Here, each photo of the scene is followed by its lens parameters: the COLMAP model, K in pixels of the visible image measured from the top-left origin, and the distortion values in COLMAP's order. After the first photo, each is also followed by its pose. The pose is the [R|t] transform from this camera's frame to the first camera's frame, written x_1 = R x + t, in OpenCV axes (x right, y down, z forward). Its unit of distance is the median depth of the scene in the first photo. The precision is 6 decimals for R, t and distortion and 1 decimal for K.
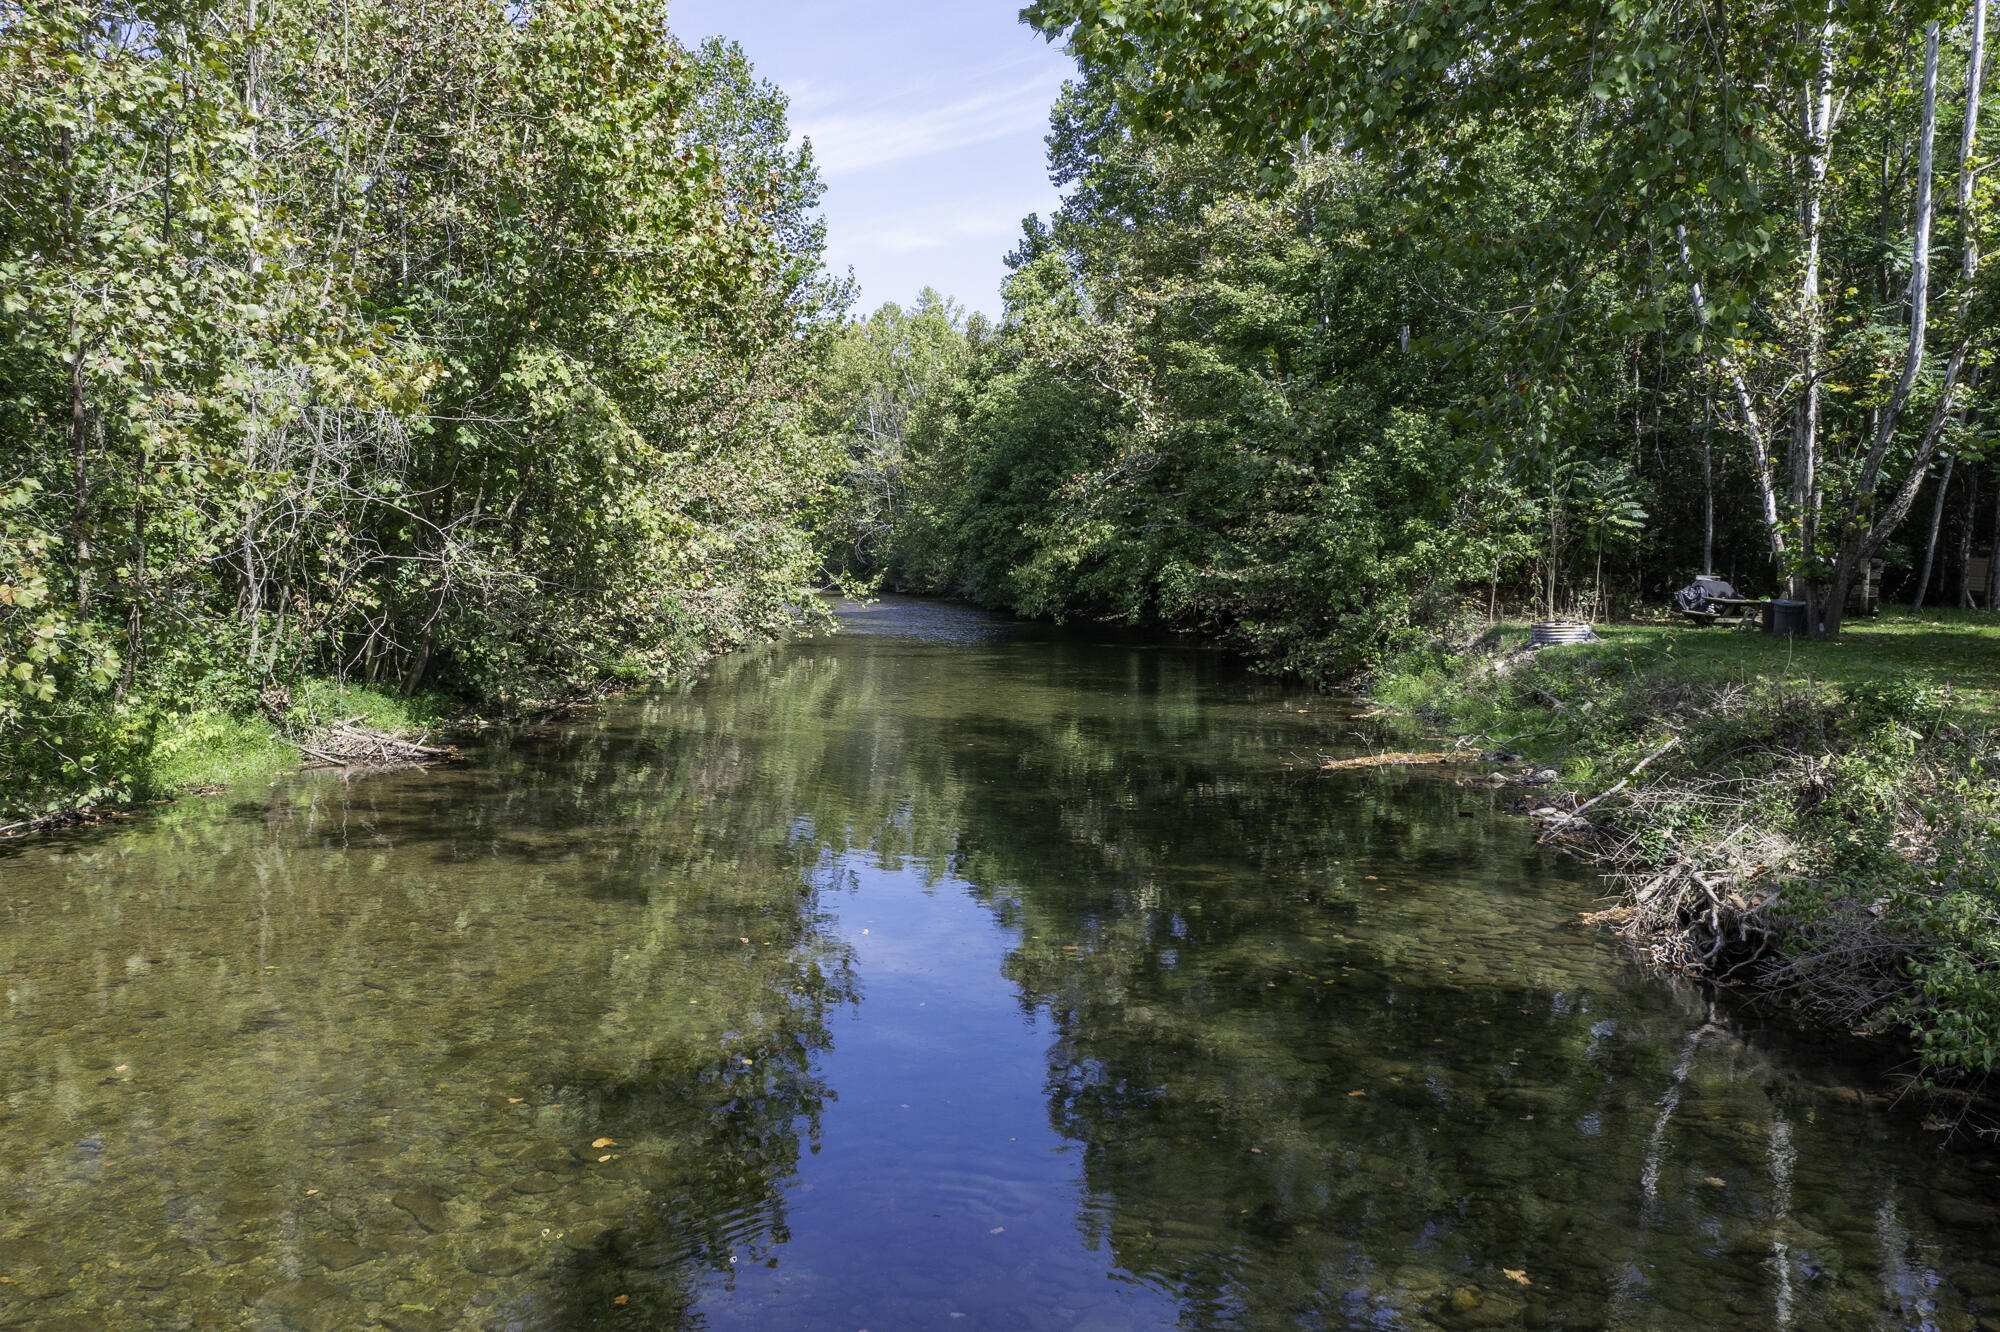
lens RADIAL K [[1594.4, 0, 1000.0], [0, 1594.4, 666.0], [0, 0, 1]] dist [-0.009244, 0.000856]
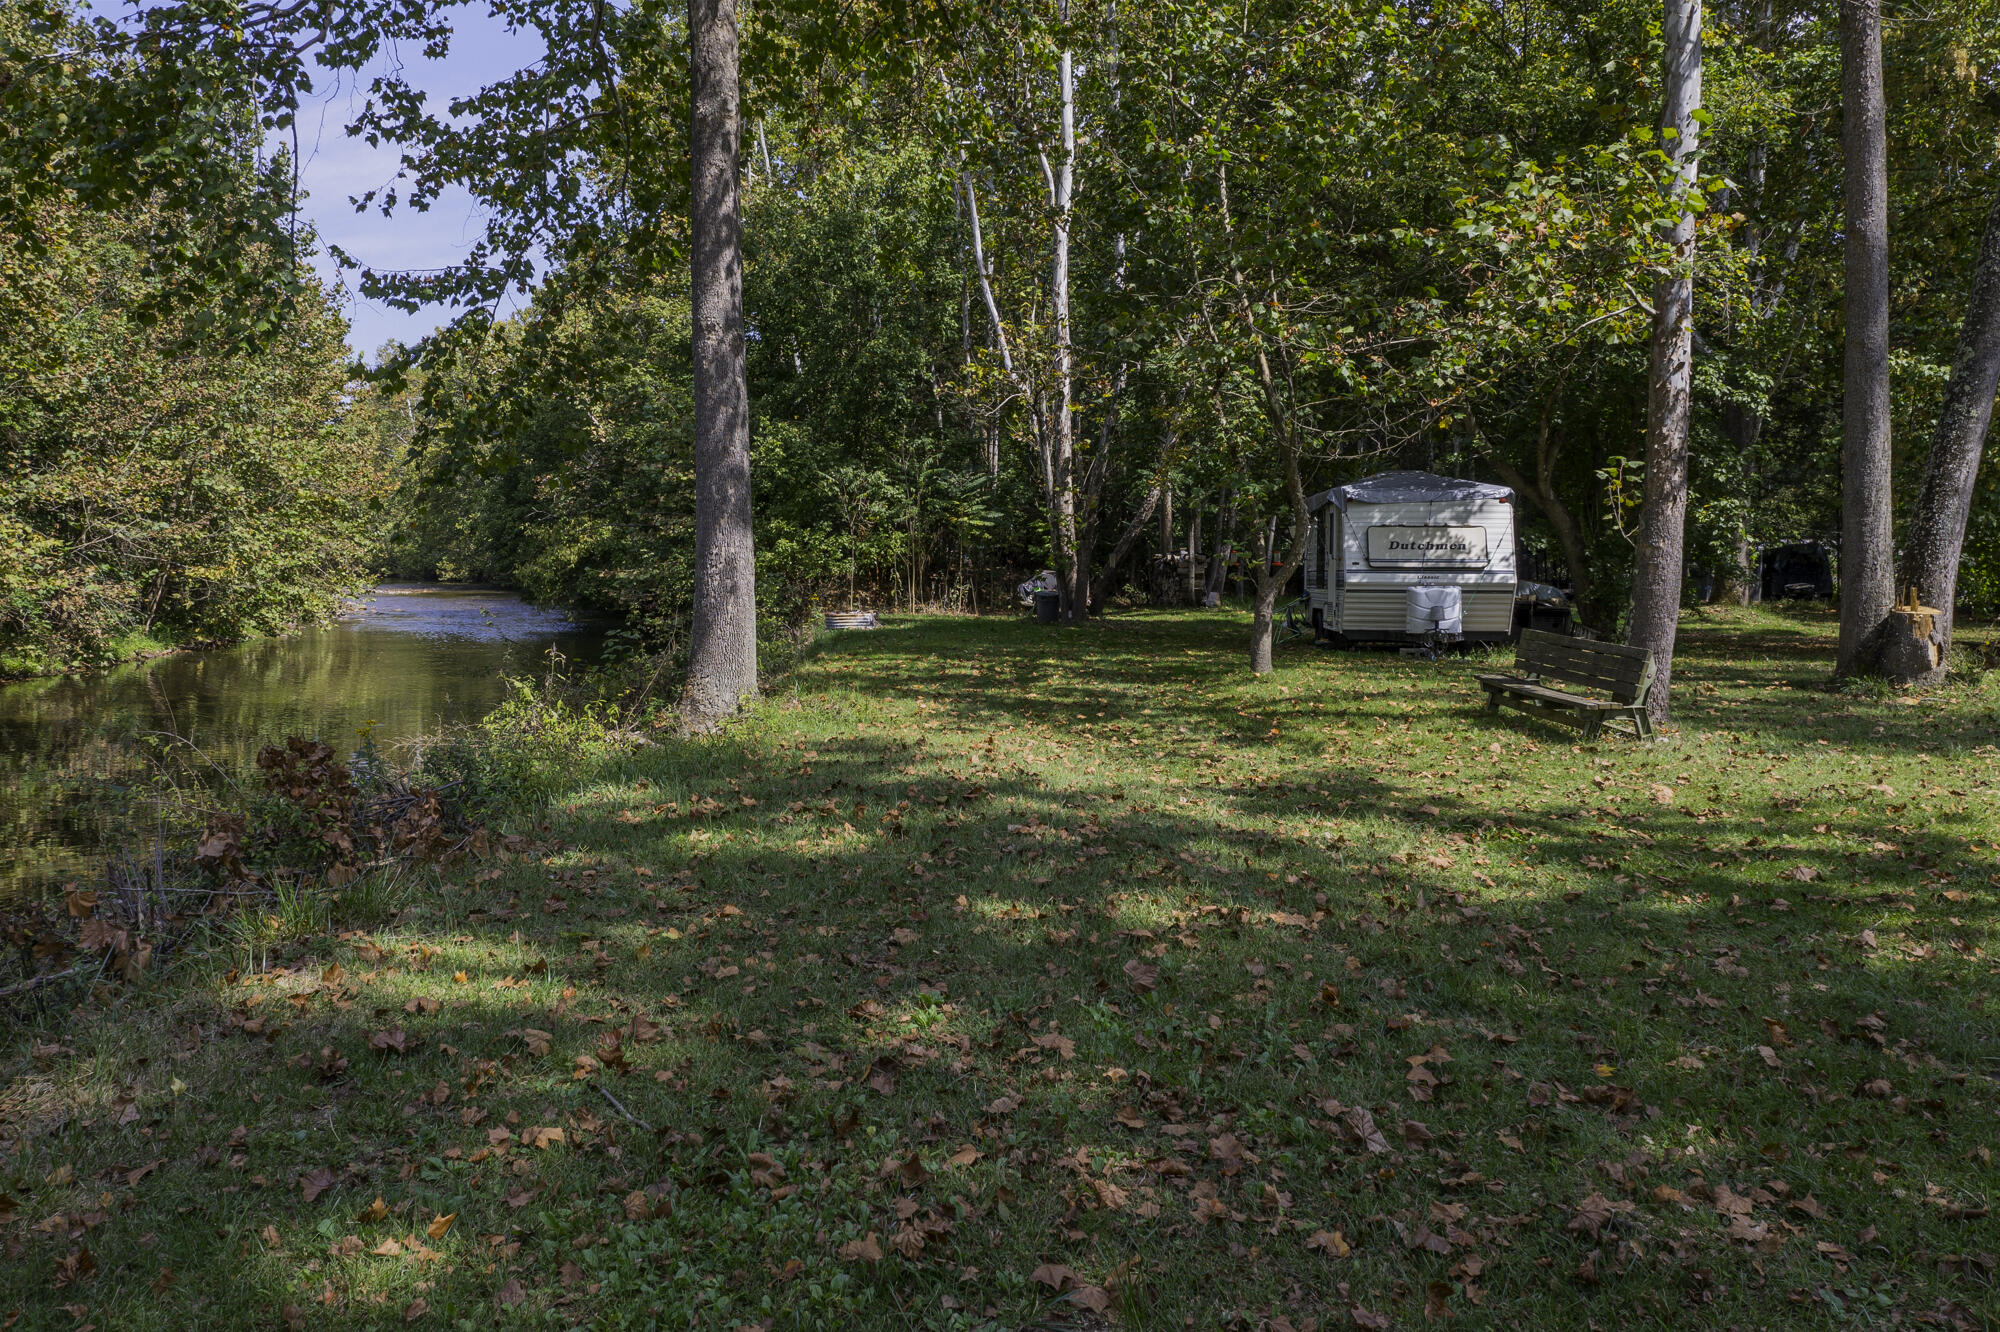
lens RADIAL K [[1594.4, 0, 1000.0], [0, 1594.4, 666.0], [0, 0, 1]] dist [-0.009244, 0.000856]
pose [[0.987858, -0.010622, 0.154997, 0.232230], [0.010965, 0.999939, -0.001355, 0.011585], [-0.154973, 0.003038, 0.987914, -0.102511]]
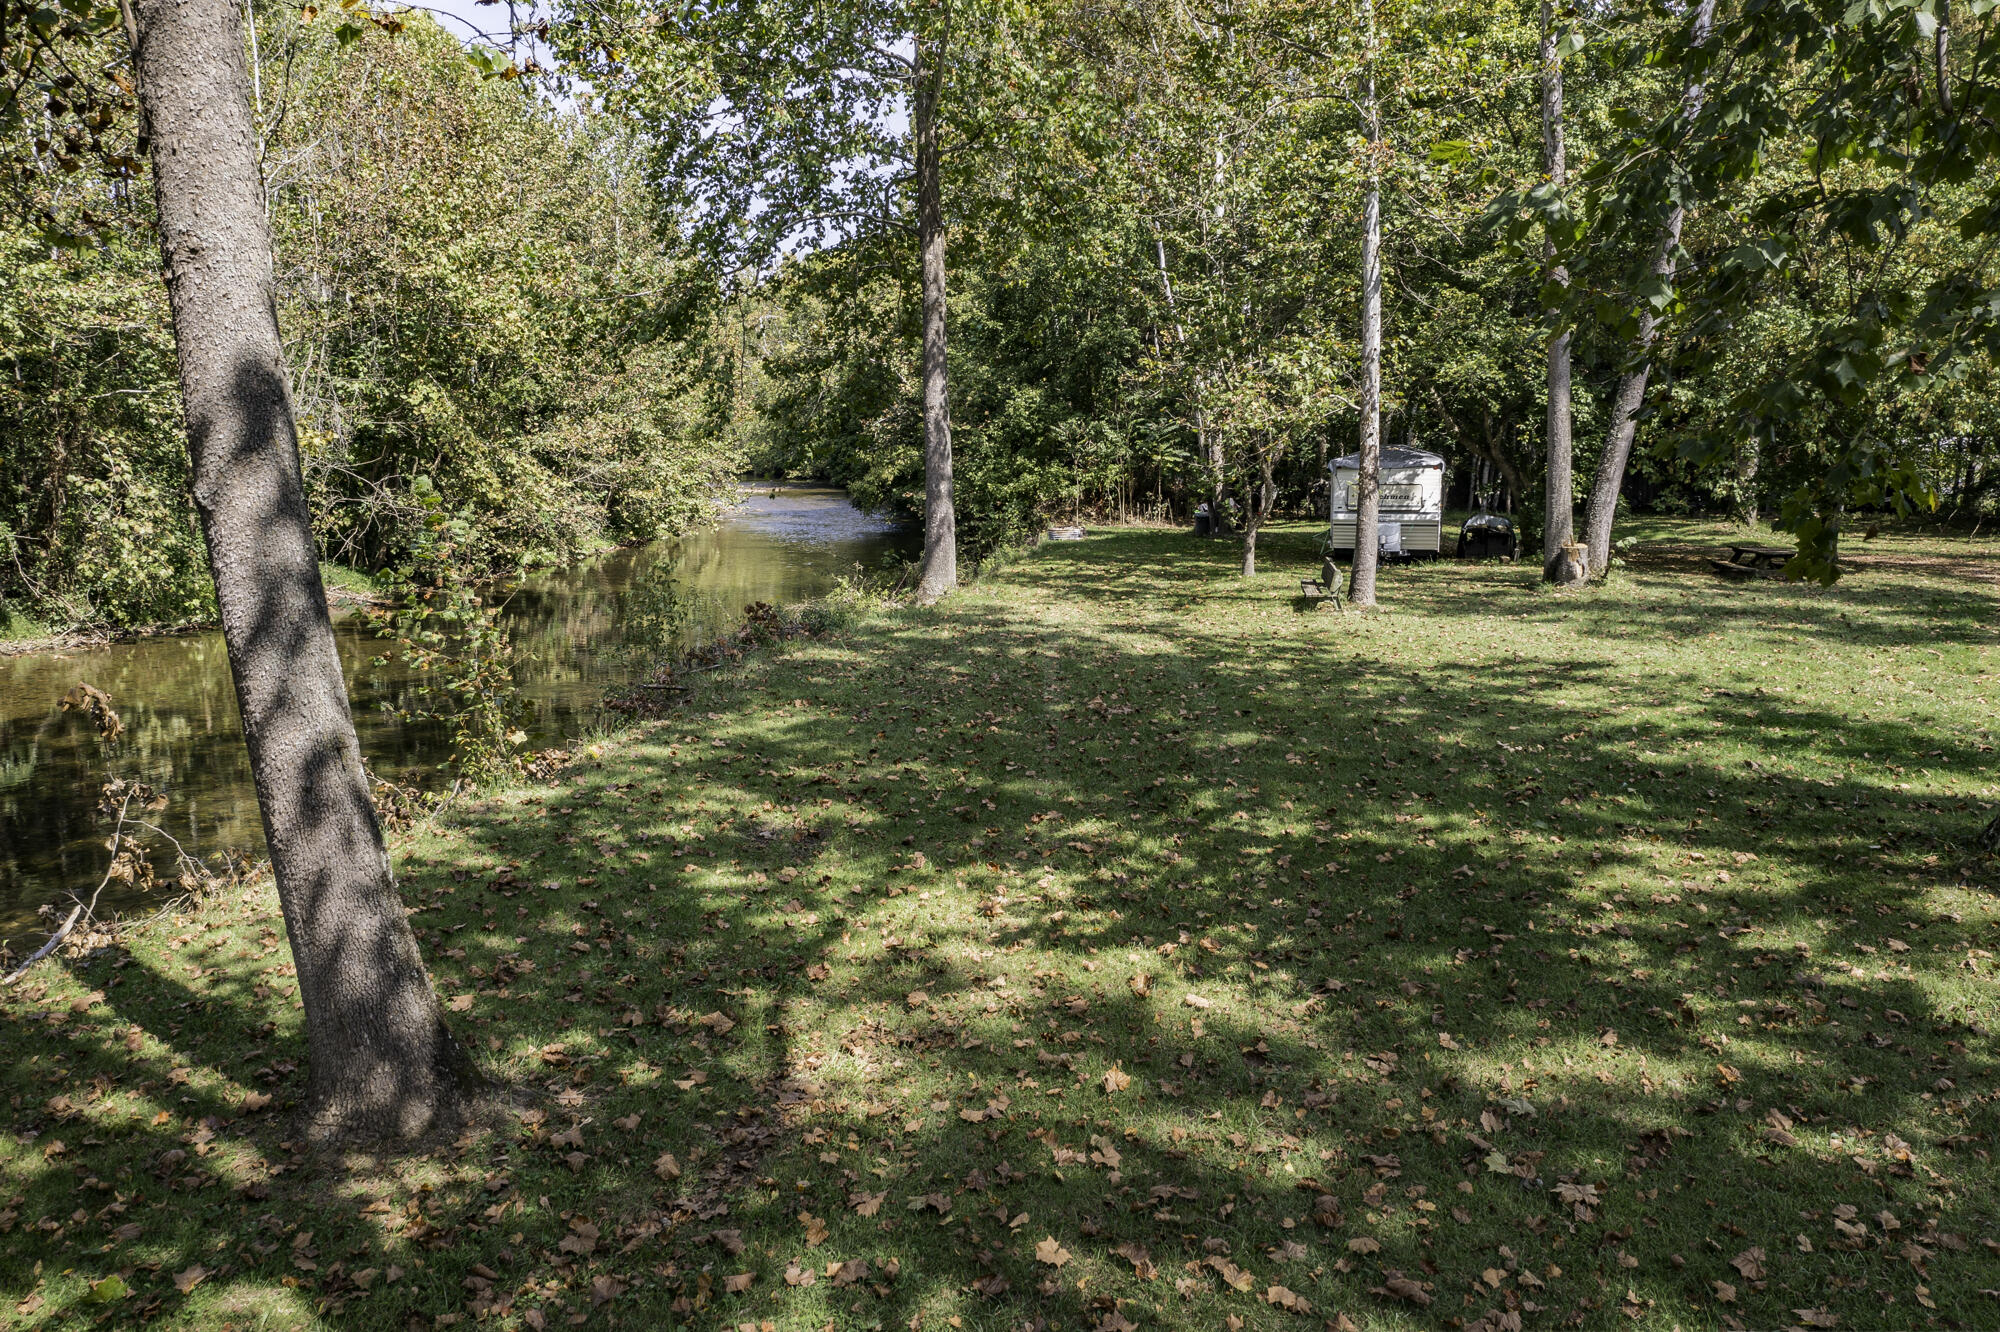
lens RADIAL K [[1590.1, 0, 1000.0], [0, 1590.1, 666.0], [0, 0, 1]] dist [0.004886, 0.001126]
pose [[0.998831, -0.000842, -0.048333, 0.300122], [0.004182, 0.997605, 0.069046, 0.001958], [0.048159, -0.069167, 0.996442, -0.537107]]
